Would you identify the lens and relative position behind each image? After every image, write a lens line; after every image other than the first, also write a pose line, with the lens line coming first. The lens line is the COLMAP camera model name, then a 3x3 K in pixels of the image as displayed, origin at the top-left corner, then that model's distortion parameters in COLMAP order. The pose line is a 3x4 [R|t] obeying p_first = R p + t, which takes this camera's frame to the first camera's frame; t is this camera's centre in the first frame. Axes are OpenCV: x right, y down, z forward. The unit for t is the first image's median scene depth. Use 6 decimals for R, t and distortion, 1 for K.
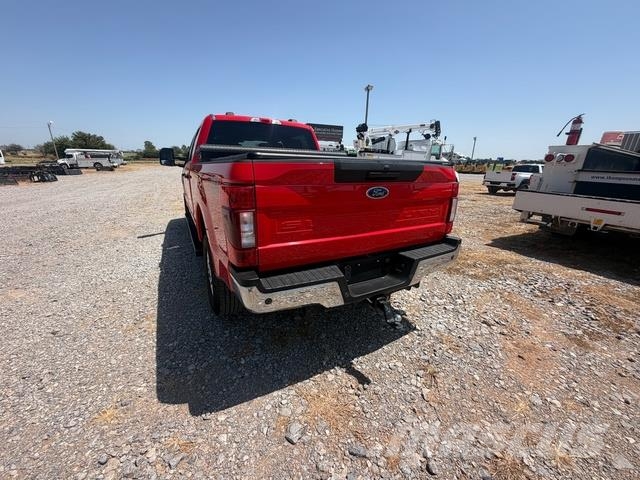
lens RADIAL K [[257.2, 0, 318.2], [0, 257.2, 239.9], [0, 0, 1]] dist [-0.000335, -0.000157]
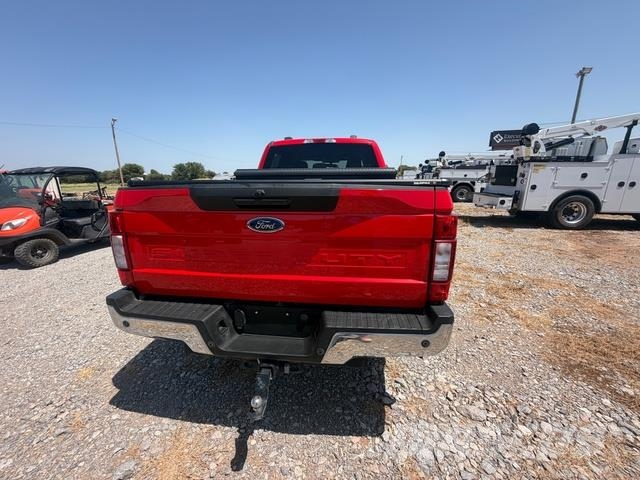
lens RADIAL K [[257.2, 0, 318.5], [0, 257.2, 240.8], [0, 0, 1]] dist [-0.000335, -0.000157]
pose [[0.807556, 0.107688, -0.579876, 0.421097], [-0.141176, 0.989902, -0.012773, -0.077885], [0.572645, 0.092180, 0.814604, 0.250015]]
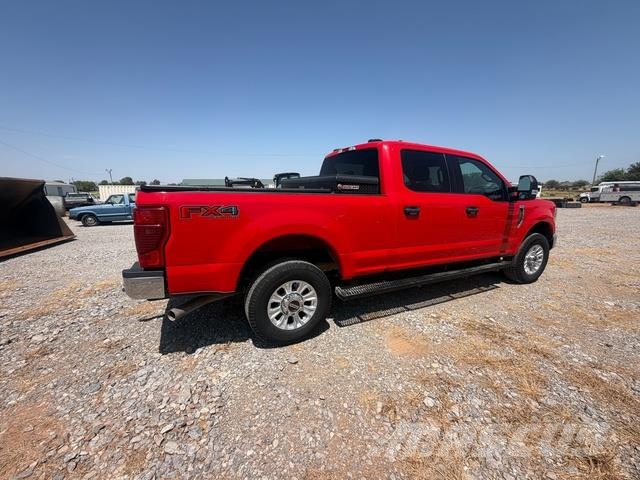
lens RADIAL K [[257.2, 0, 318.0], [0, 257.2, 239.8], [0, 0, 1]] dist [-0.000335, -0.000157]
pose [[-0.073085, 0.171464, -0.982476, 0.891523], [-0.293337, 0.937840, 0.185495, -0.303069], [0.953211, 0.301754, -0.018245, 1.073495]]
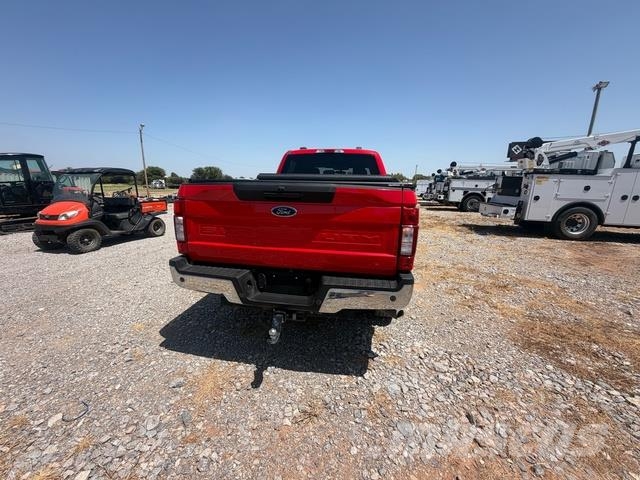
lens RADIAL K [[257.2, 0, 317.7], [0, 257.2, 240.4], [0, 0, 1]] dist [-0.000335, -0.000157]
pose [[0.773810, 0.122786, -0.621403, 0.541267], [-0.180374, 0.983130, -0.030351, -0.029169], [0.607193, 0.135571, 0.782903, 0.133757]]
